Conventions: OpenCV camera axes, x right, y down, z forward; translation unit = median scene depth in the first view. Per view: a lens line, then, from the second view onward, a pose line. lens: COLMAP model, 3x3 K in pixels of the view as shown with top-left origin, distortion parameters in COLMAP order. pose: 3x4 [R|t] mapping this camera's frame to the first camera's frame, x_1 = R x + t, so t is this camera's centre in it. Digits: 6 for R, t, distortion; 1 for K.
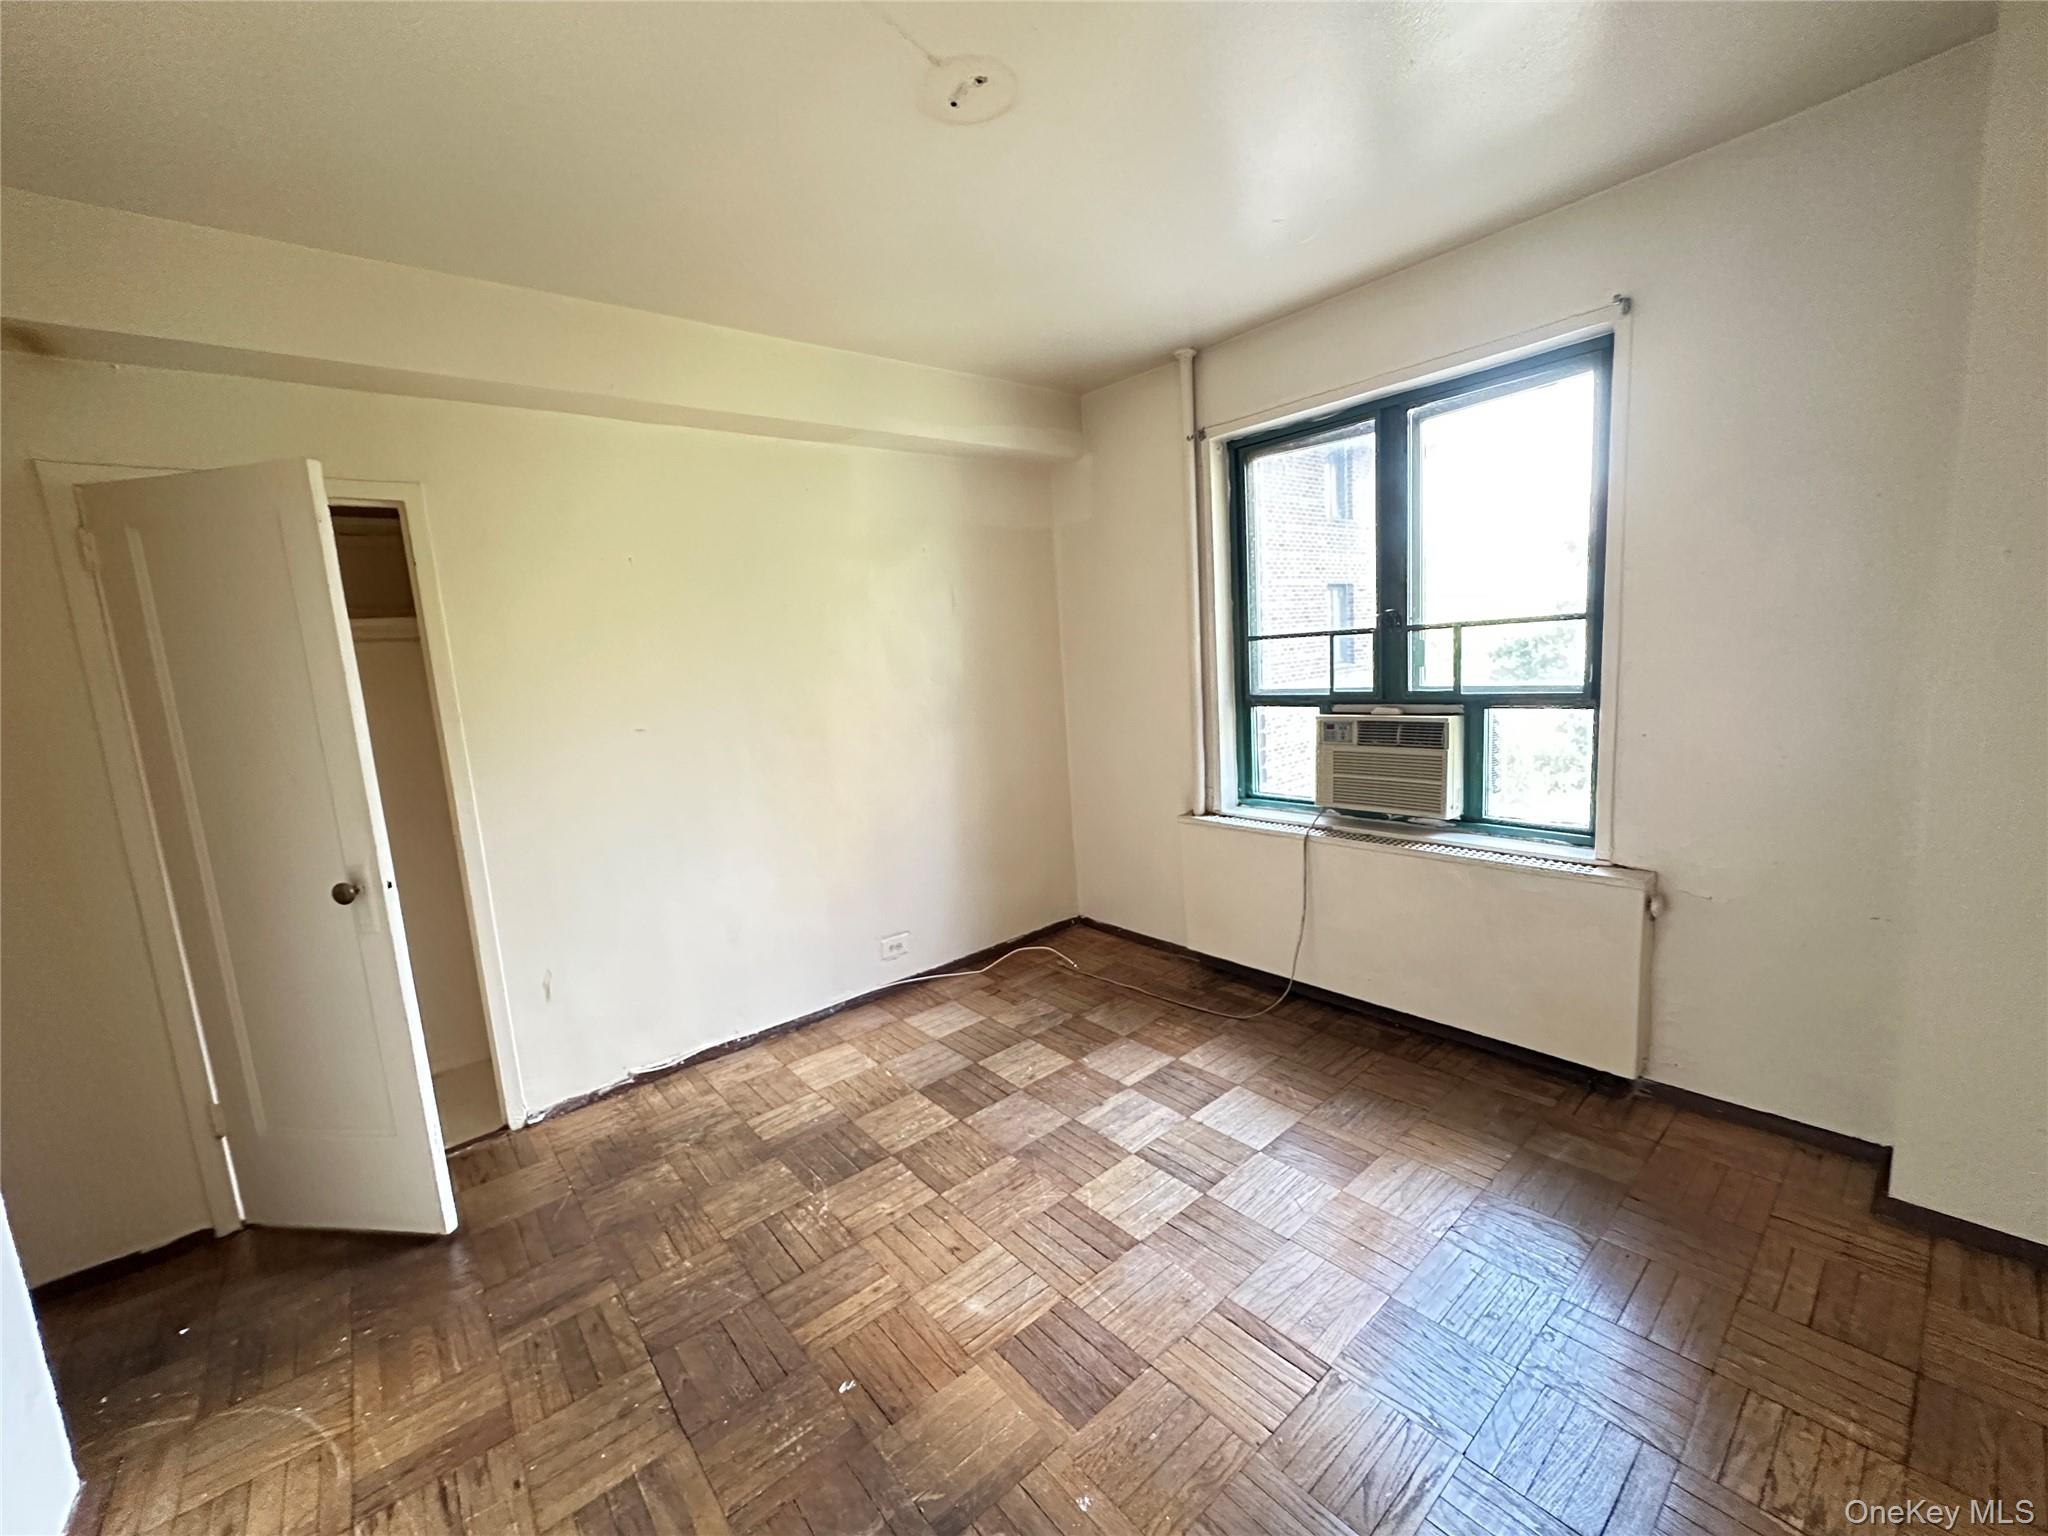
lens RADIAL K [[813.5, 0, 1021.3], [0, 813.5, 767.7], [0, 0, 1]] dist [-0.000577, 0.000343]
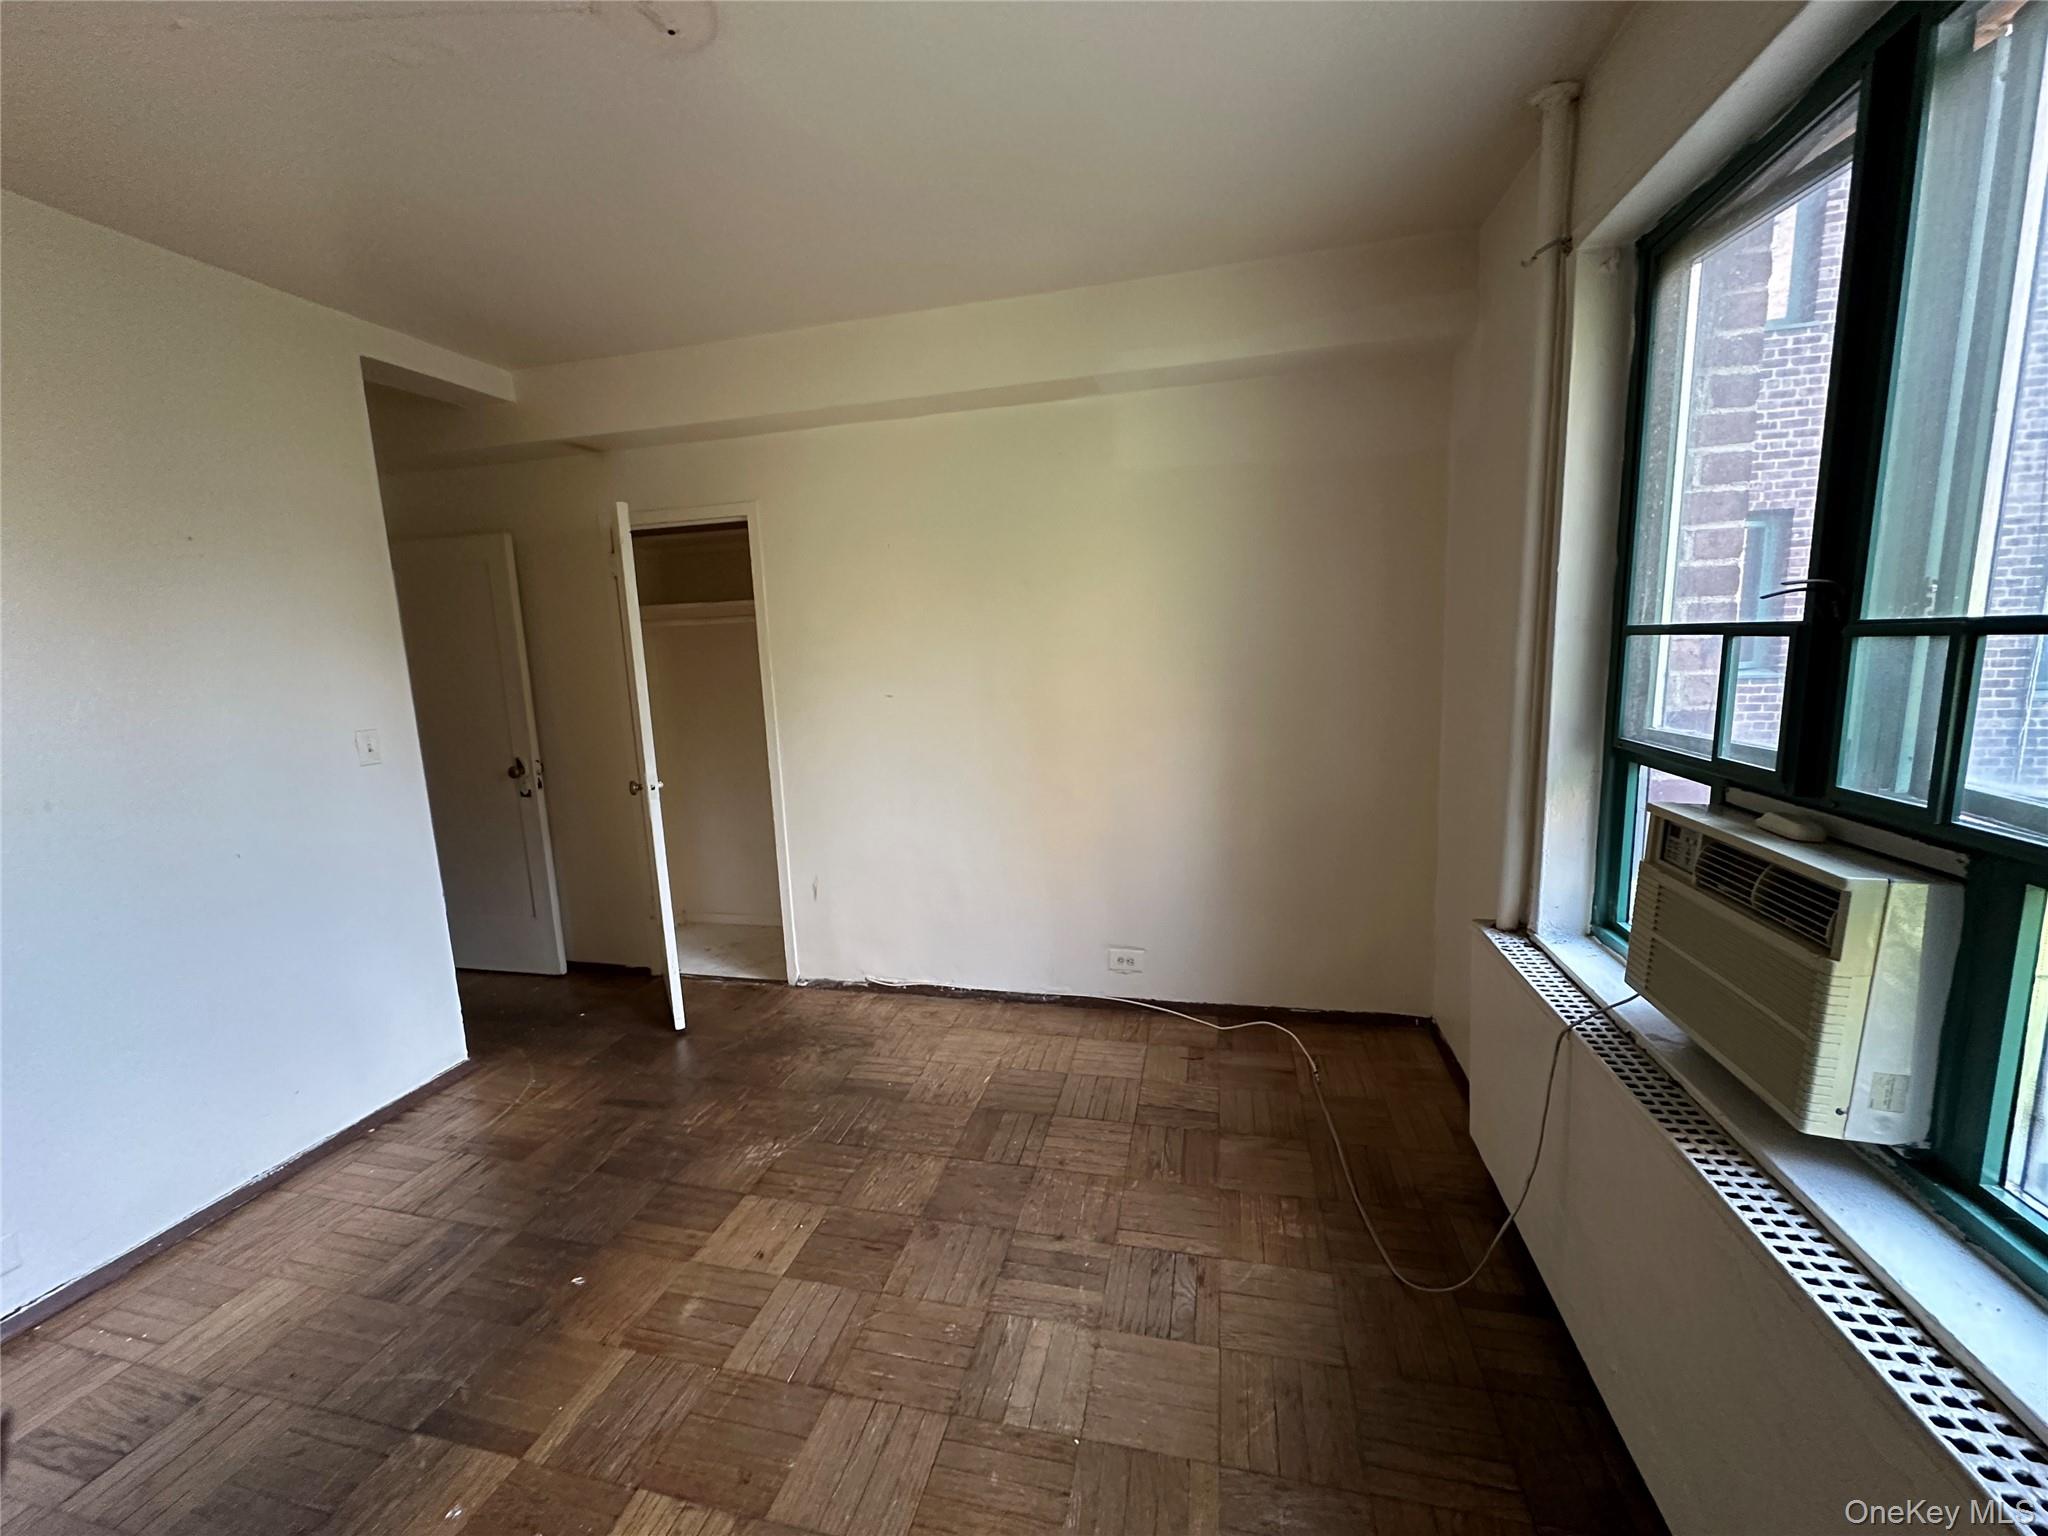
lens RADIAL K [[813.5, 0, 1021.3], [0, 813.5, 767.7], [0, 0, 1]] dist [-0.000577, 0.000343]
pose [[0.596630, 0.168004, -0.784734, 0.532538], [-0.115800, 0.985631, 0.122971, -0.103426], [0.794118, 0.017504, 0.607512, 0.432494]]
